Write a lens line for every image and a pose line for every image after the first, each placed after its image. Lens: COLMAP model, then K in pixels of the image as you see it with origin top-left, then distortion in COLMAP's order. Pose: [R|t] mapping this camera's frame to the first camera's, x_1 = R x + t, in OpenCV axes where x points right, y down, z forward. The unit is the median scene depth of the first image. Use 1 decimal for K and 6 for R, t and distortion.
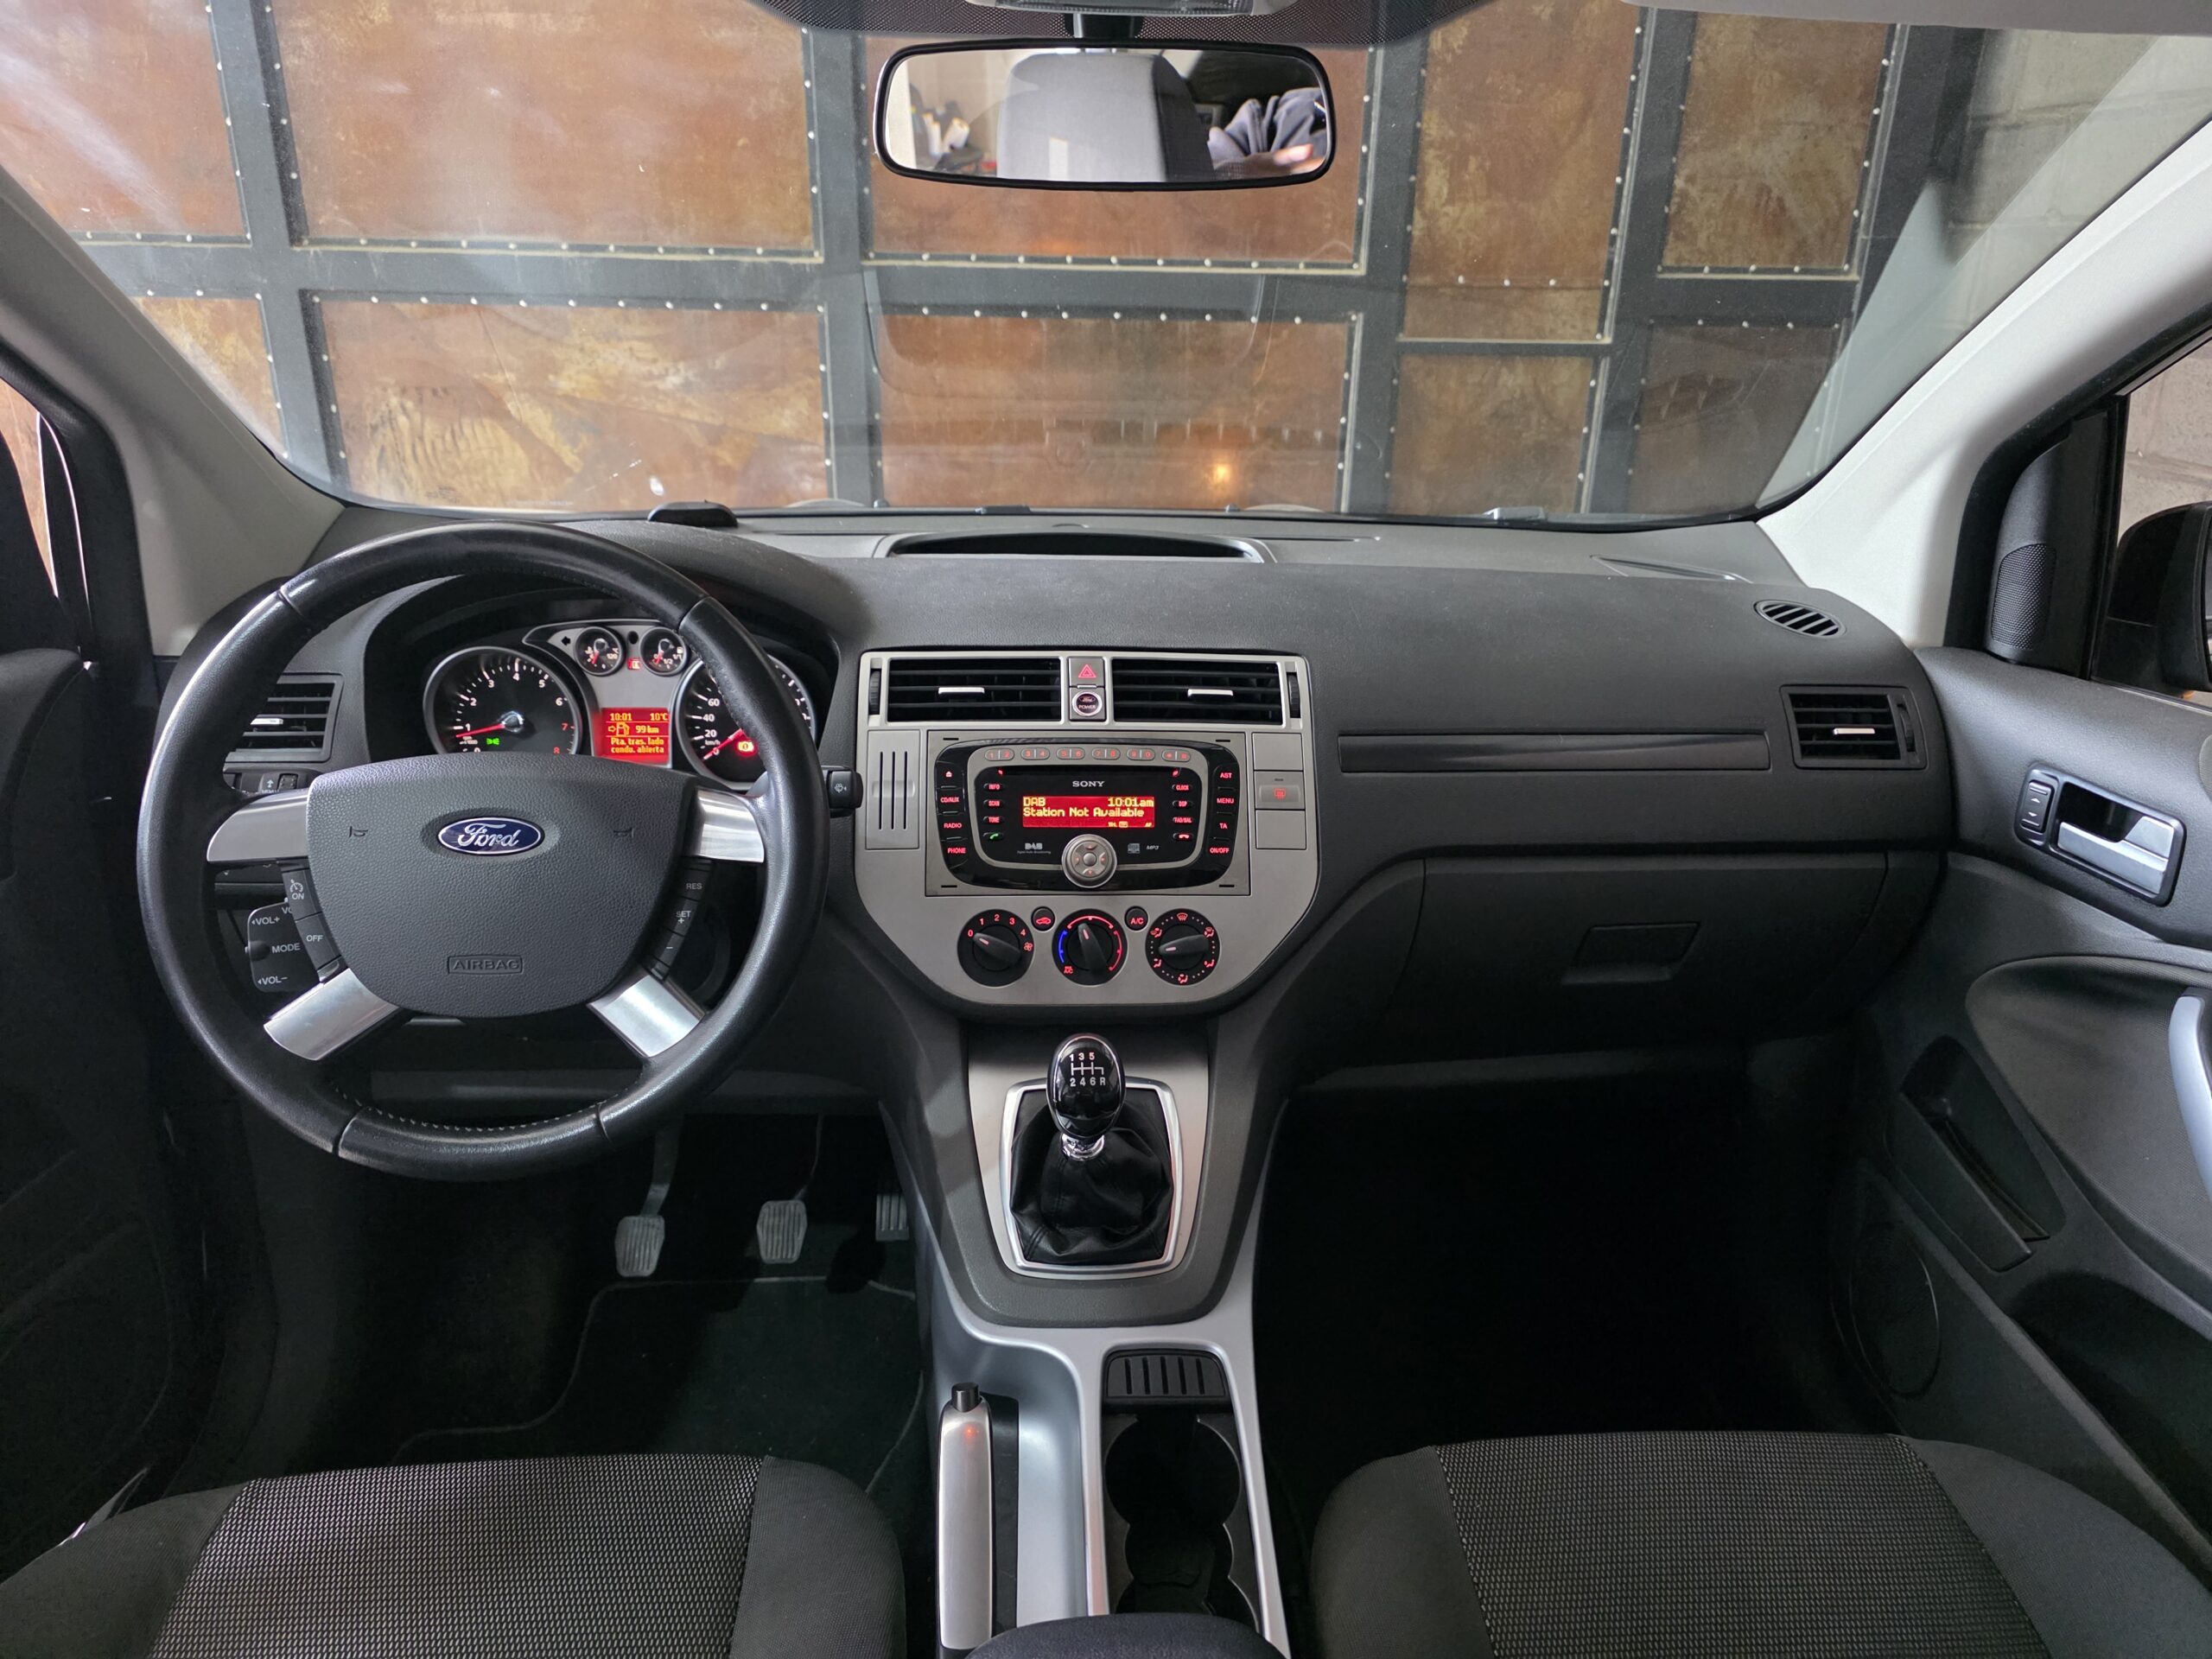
lens RADIAL K [[1485.1, 0, 1142.4], [0, 1485.1, 821.1], [0, 0, 1]] dist [0.101647, -0.142118]
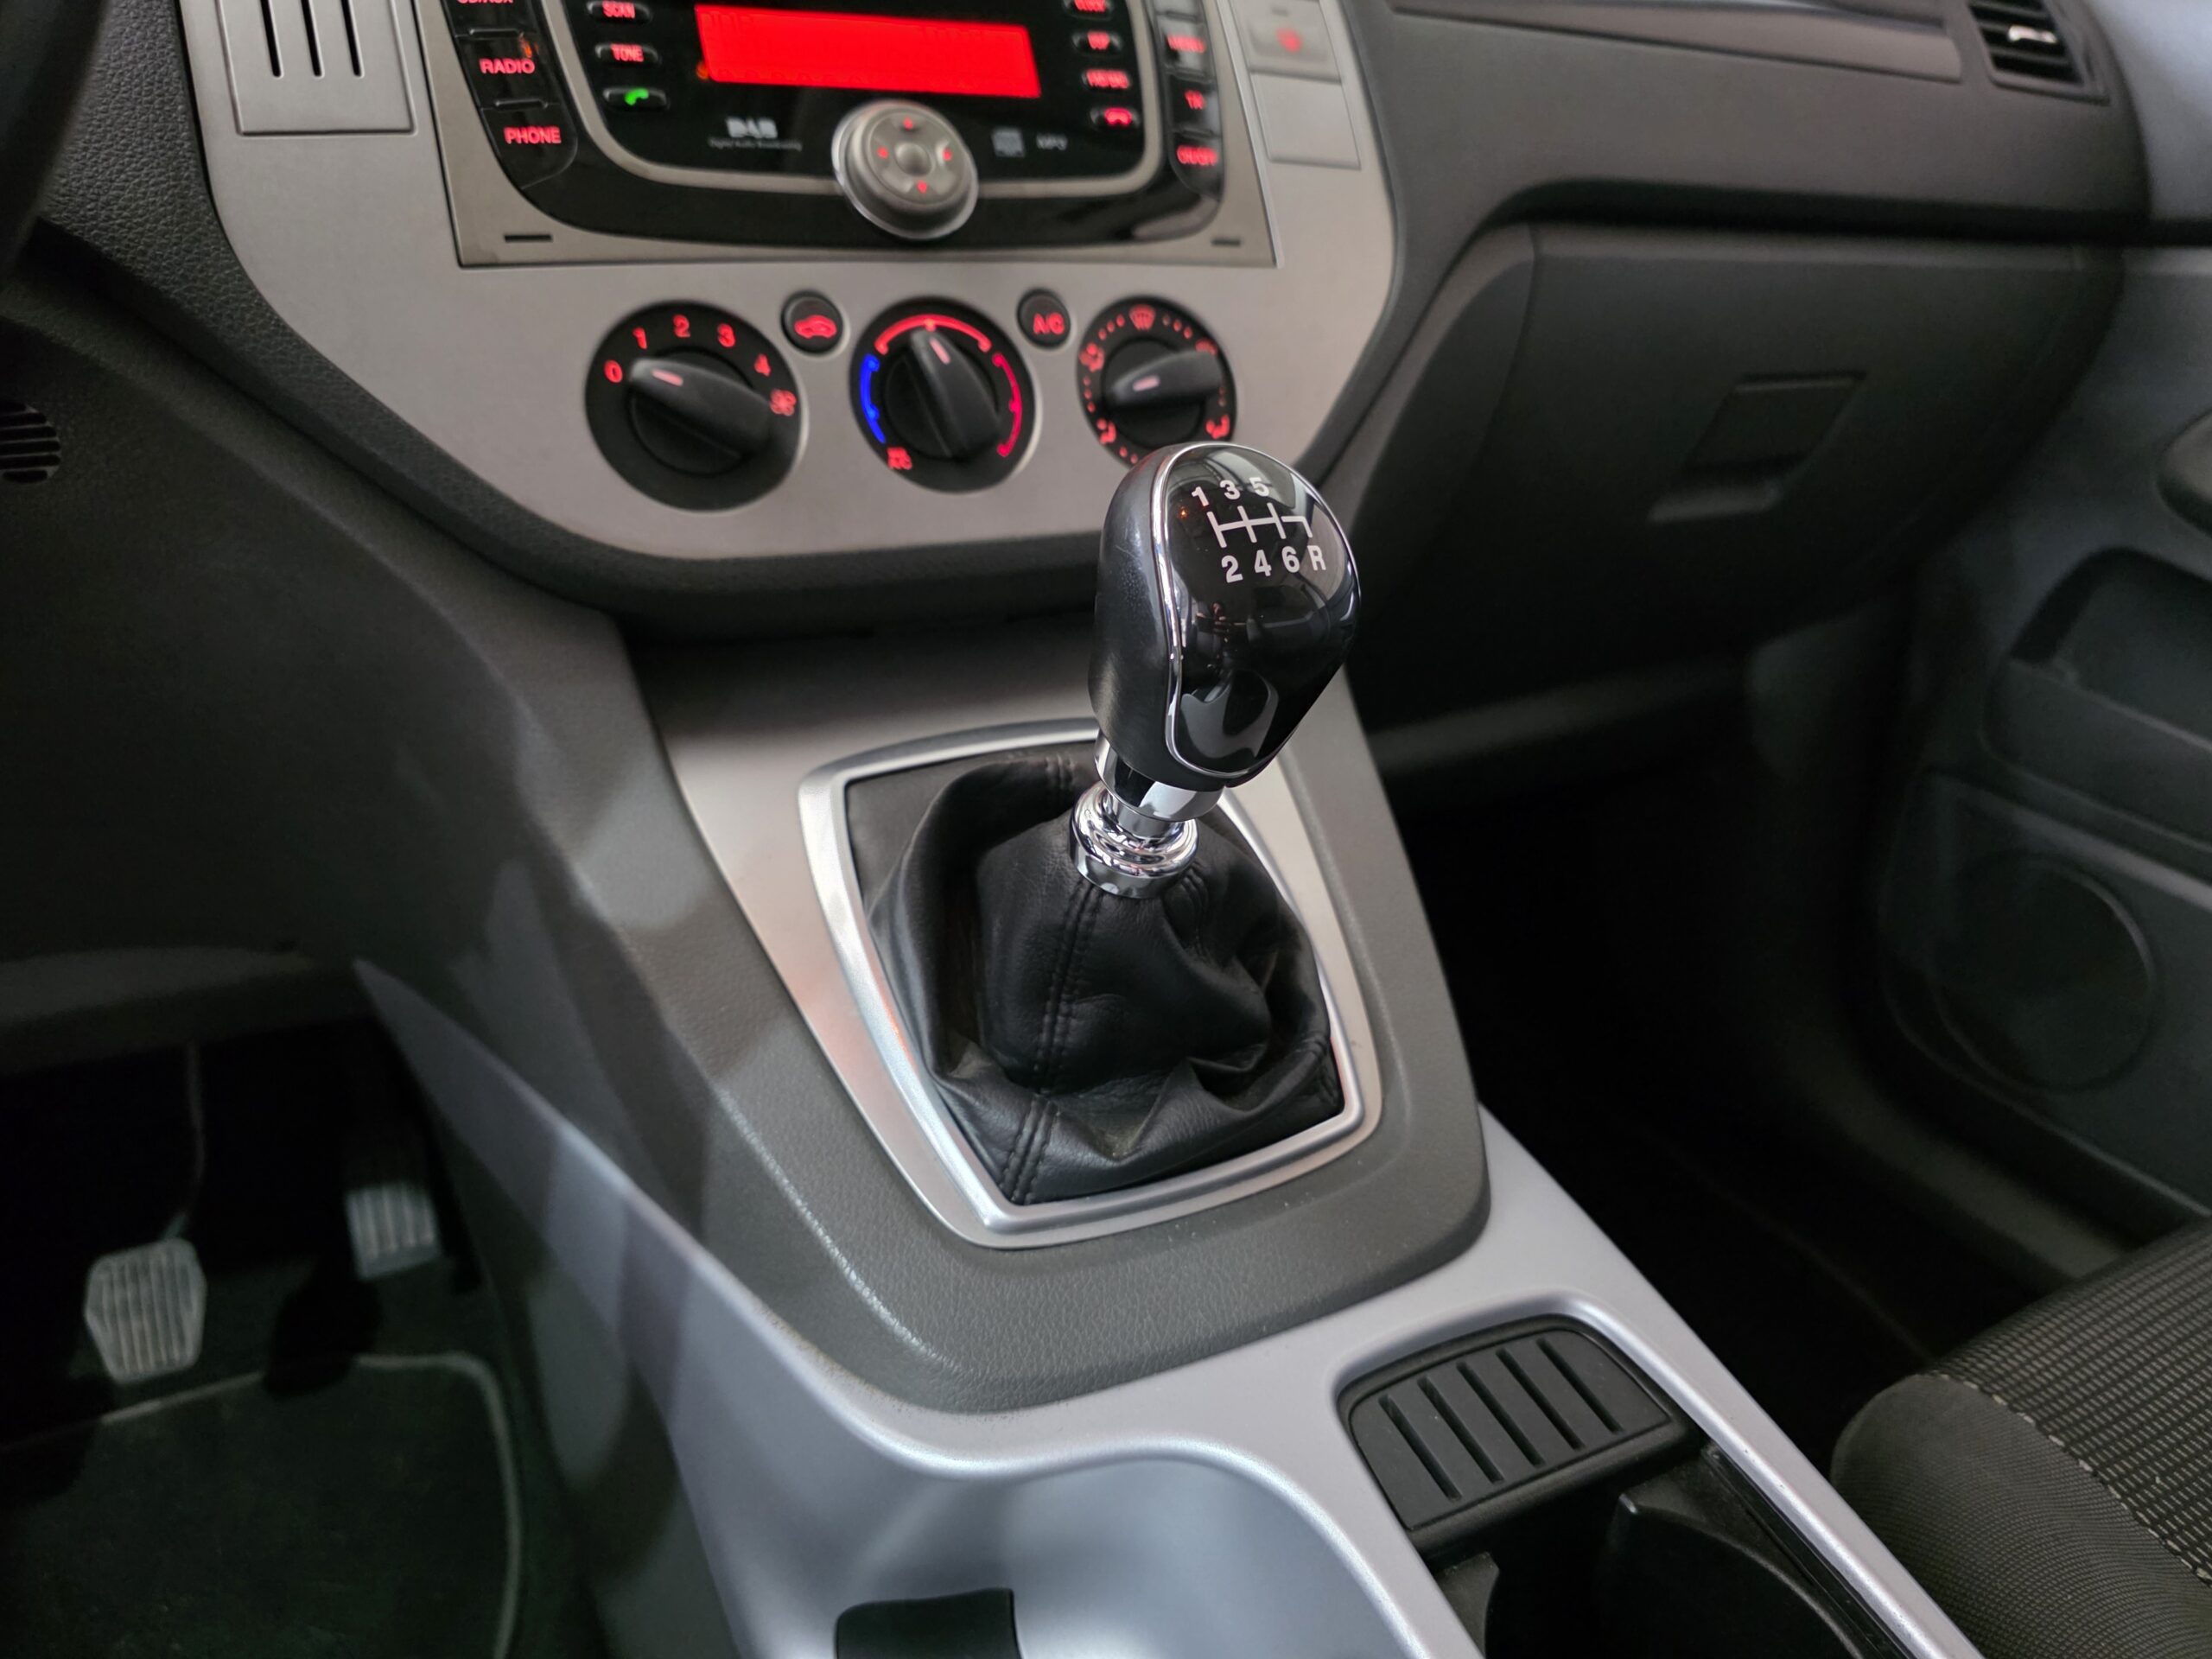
lens RADIAL K [[1508.0, 0, 1104.7], [0, 1508.0, 811.6], [0, 0, 1]] dist [0.041106, -0.058117]
pose [[0.920645, -0.151261, 0.359908, -0.150407], [0.133011, 0.988265, 0.075104, 0.163266], [-0.367045, -0.021273, 0.929960, 0.607201]]
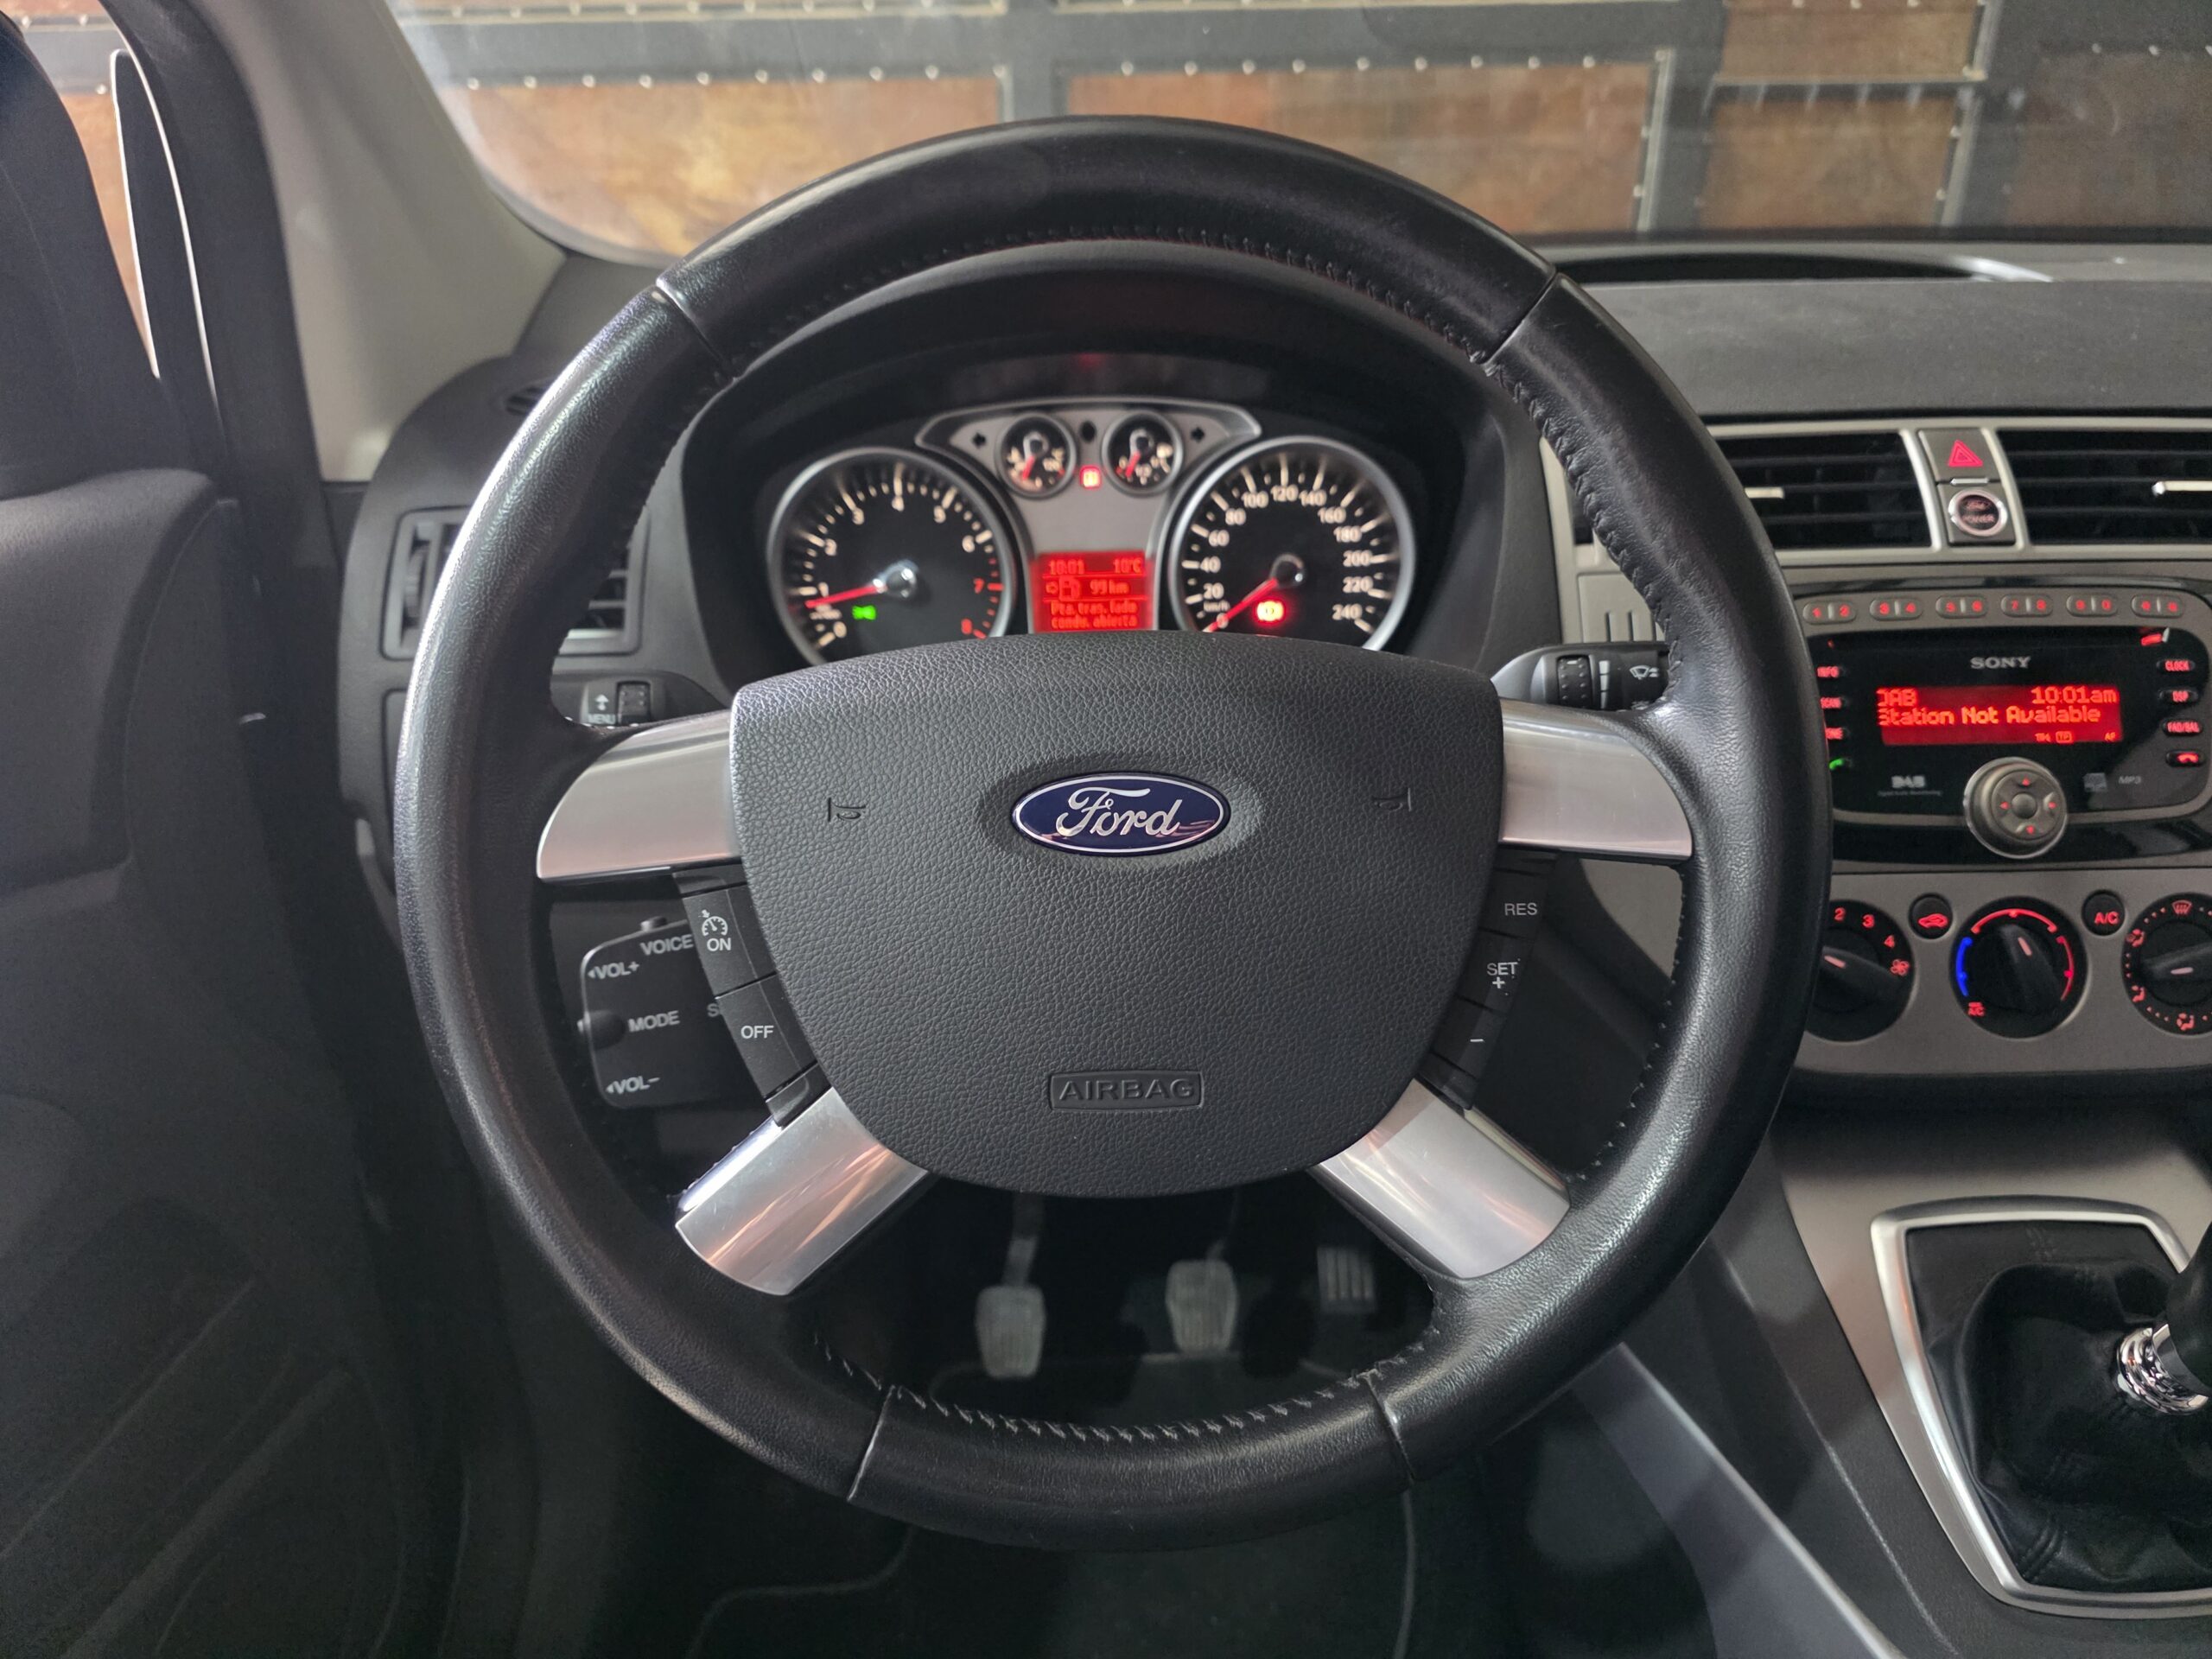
lens RADIAL K [[1508.0, 0, 1104.7], [0, 1508.0, 811.6], [0, 0, 1]] dist [0.041106, -0.058117]
pose [[0.998161, -0.016017, -0.058463, -0.326128], [0.020815, 0.996381, 0.082414, -0.023234], [0.056932, -0.083479, 0.994882, 0.427529]]
